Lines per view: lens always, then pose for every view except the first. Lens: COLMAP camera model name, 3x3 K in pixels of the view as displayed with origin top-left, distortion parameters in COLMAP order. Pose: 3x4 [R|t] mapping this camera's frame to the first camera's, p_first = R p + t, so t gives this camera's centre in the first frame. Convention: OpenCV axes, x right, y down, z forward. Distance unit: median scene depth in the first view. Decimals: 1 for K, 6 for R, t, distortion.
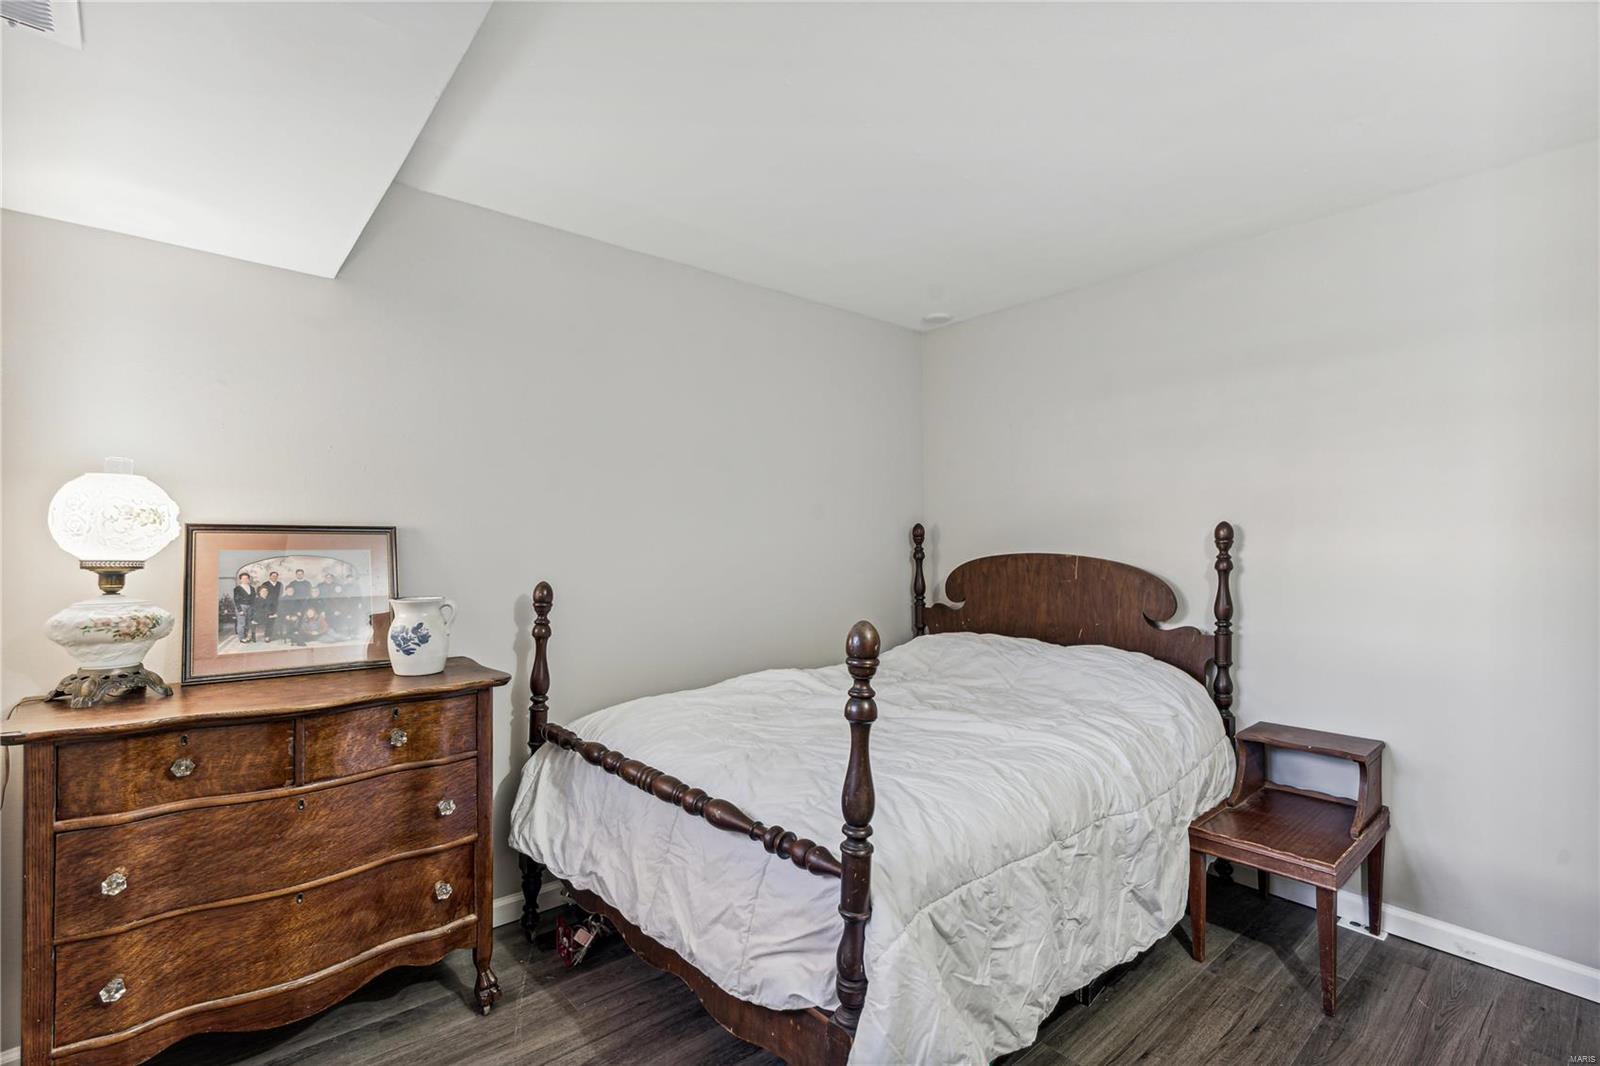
lens RADIAL K [[736.8, 0, 796.1], [0, 736.8, 536.4], [0, 0, 1]] dist [-0.007200, 0.003692]
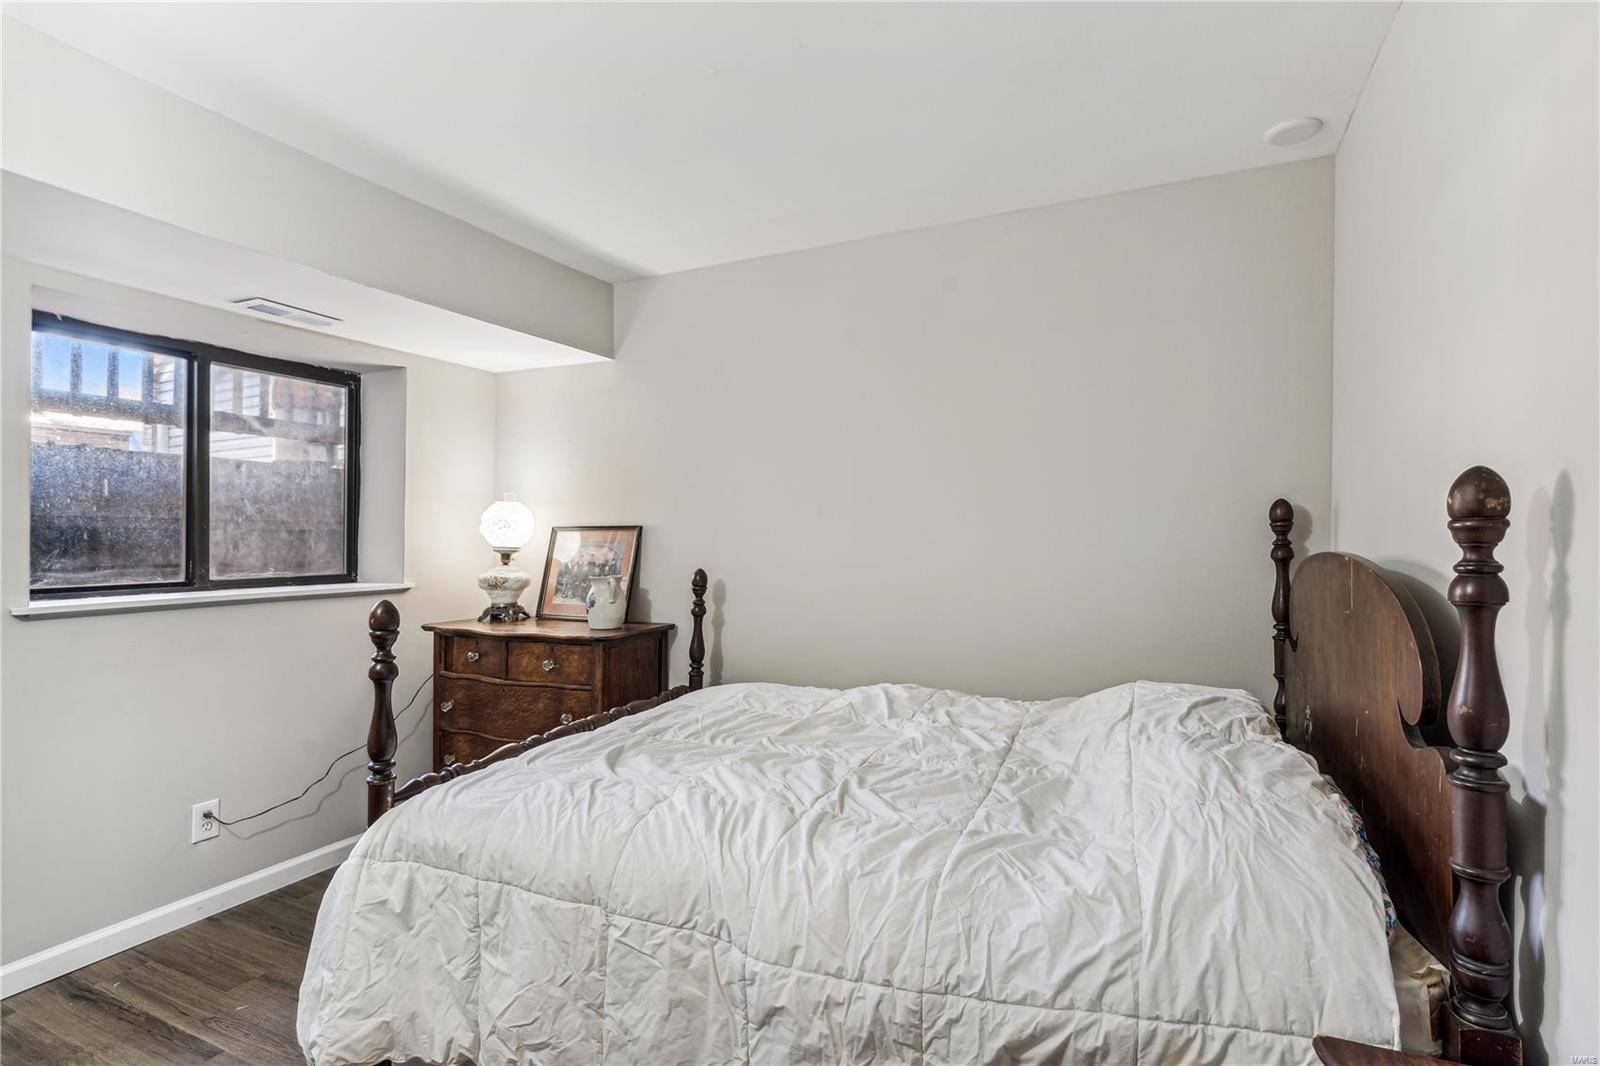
lens RADIAL K [[780.4, 0, 791.4], [0, 780.4, 537.6], [0, 0, 1]] dist [-0.006125, 0.000550]
pose [[0.406426, -0.002309, -0.913681, 1.196572], [0.014241, 0.999891, 0.003808, 0.010936], [0.913573, -0.014560, 0.406415, 0.842780]]
